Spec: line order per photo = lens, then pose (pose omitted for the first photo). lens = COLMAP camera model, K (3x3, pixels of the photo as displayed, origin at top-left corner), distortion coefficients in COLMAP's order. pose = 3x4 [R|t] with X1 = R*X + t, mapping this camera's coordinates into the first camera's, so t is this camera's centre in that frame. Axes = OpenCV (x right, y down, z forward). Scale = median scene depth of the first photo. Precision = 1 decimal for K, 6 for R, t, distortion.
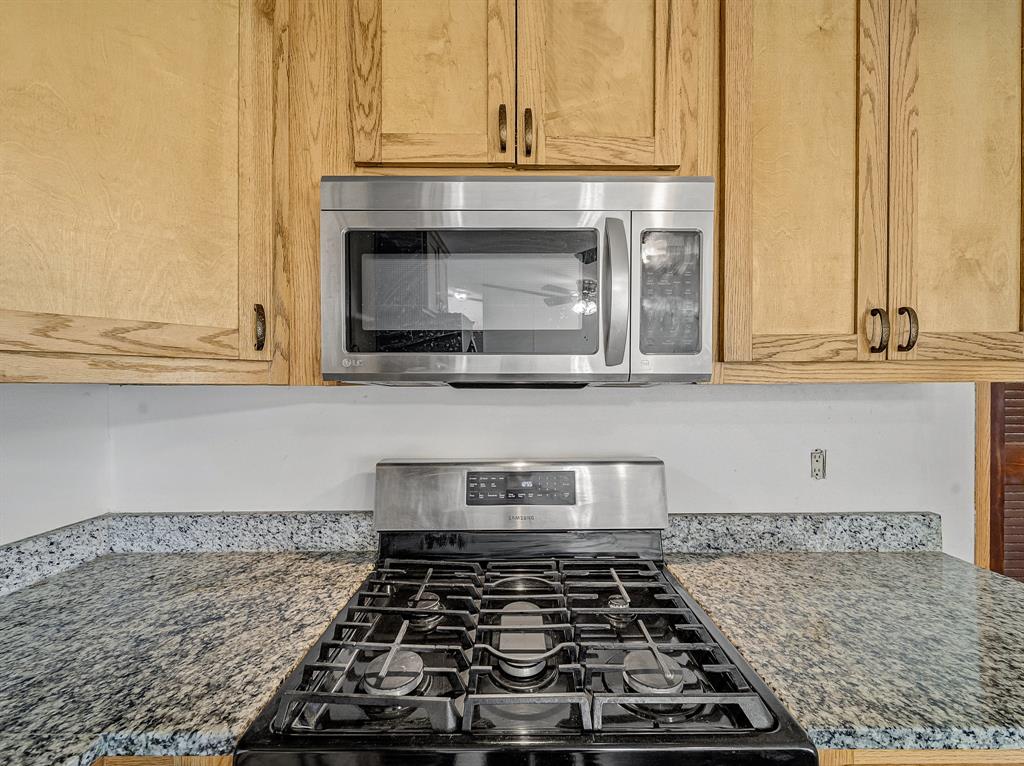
lens RADIAL K [[406.5, 0, 516.1], [0, 406.5, 387.3], [0, 0, 1]] dist [-0.001552, -0.000750]
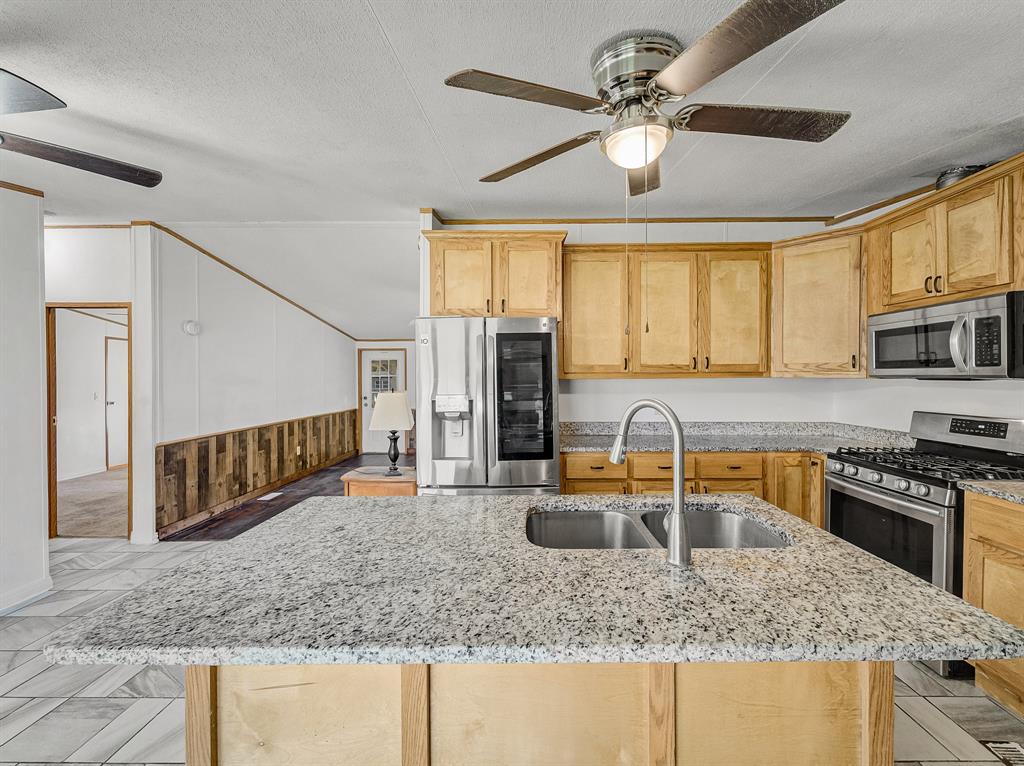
lens RADIAL K [[409.1, 0, 526.0], [0, 409.1, 380.5], [0, 0, 1]] dist [-0.001544, -0.000308]
pose [[0.010207, 0.012025, -0.999876, 2.628202], [-0.002960, 0.999924, 0.011995, -0.020041], [0.999944, 0.002837, 0.010242, -1.698231]]
